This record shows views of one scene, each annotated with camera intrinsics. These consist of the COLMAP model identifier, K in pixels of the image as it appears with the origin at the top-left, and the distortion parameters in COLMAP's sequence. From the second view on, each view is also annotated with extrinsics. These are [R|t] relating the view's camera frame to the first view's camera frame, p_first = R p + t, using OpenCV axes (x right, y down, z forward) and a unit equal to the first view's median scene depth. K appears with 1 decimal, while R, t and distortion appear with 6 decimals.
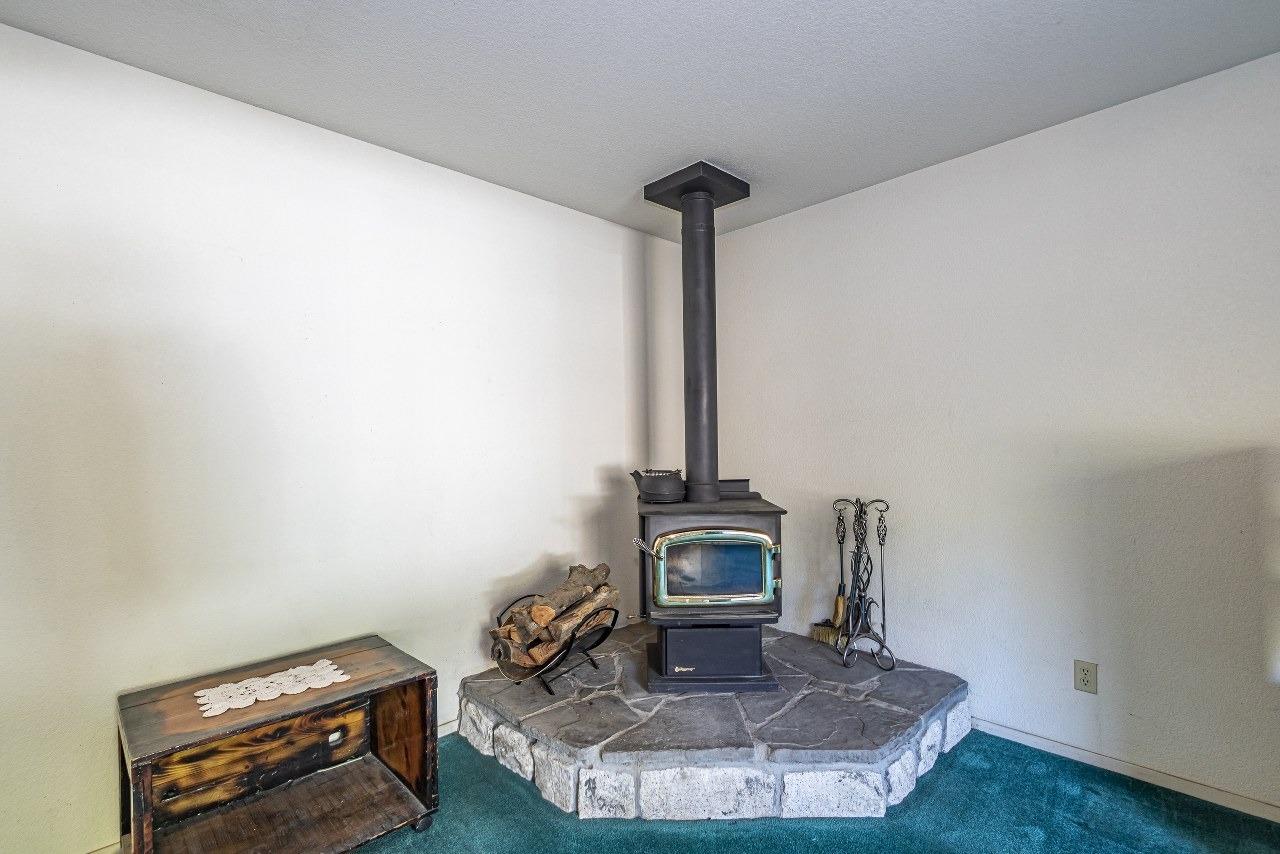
lens RADIAL K [[593.9, 0, 641.7], [0, 593.9, 433.8], [0, 0, 1]] dist [0.011028, -0.007058]
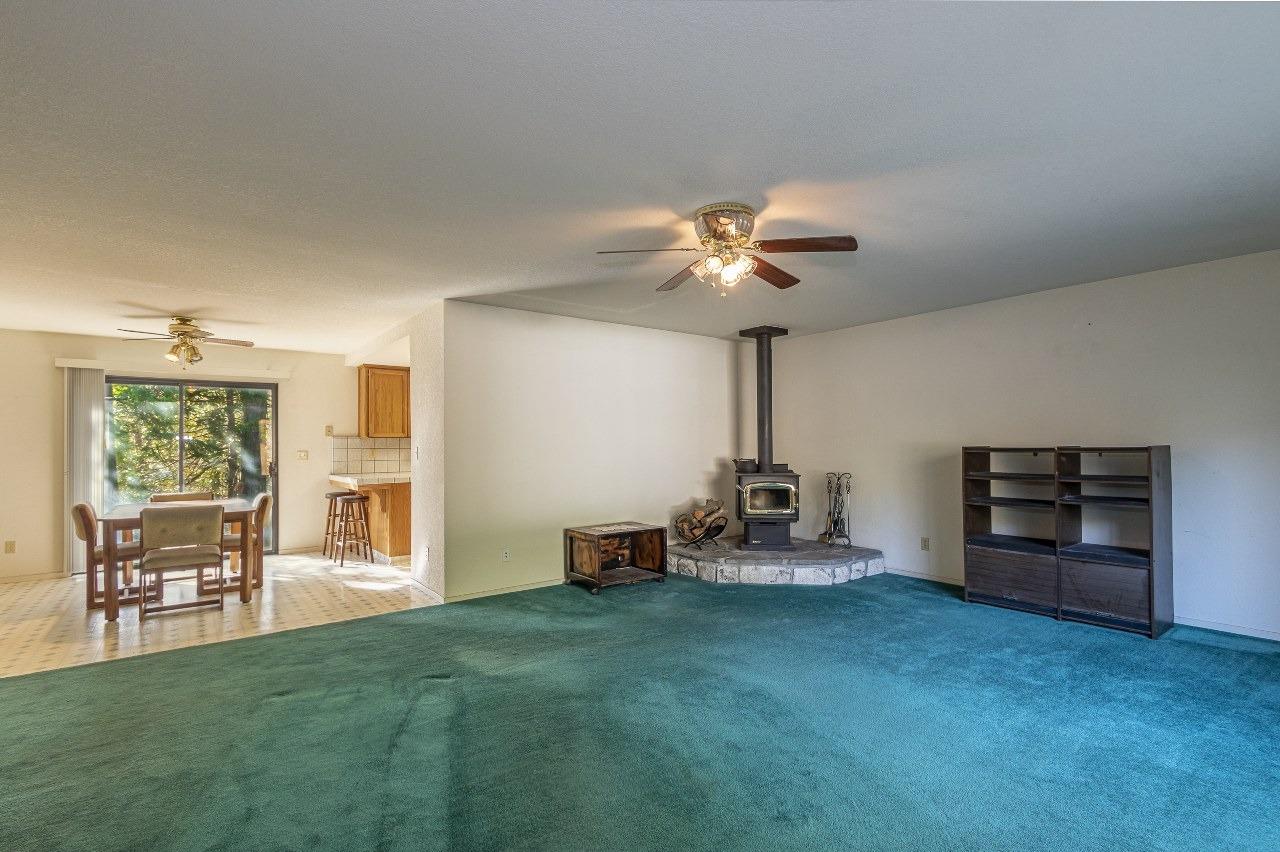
lens RADIAL K [[600.6, 0, 638.7], [0, 600.6, 432.0], [0, 0, 1]] dist [0.003812, -0.000225]
pose [[0.992124, 0.005941, -0.125116, -0.099824], [-0.007802, 0.999866, -0.014390, -0.003781], [0.125013, 0.015252, 0.992038, -1.466936]]
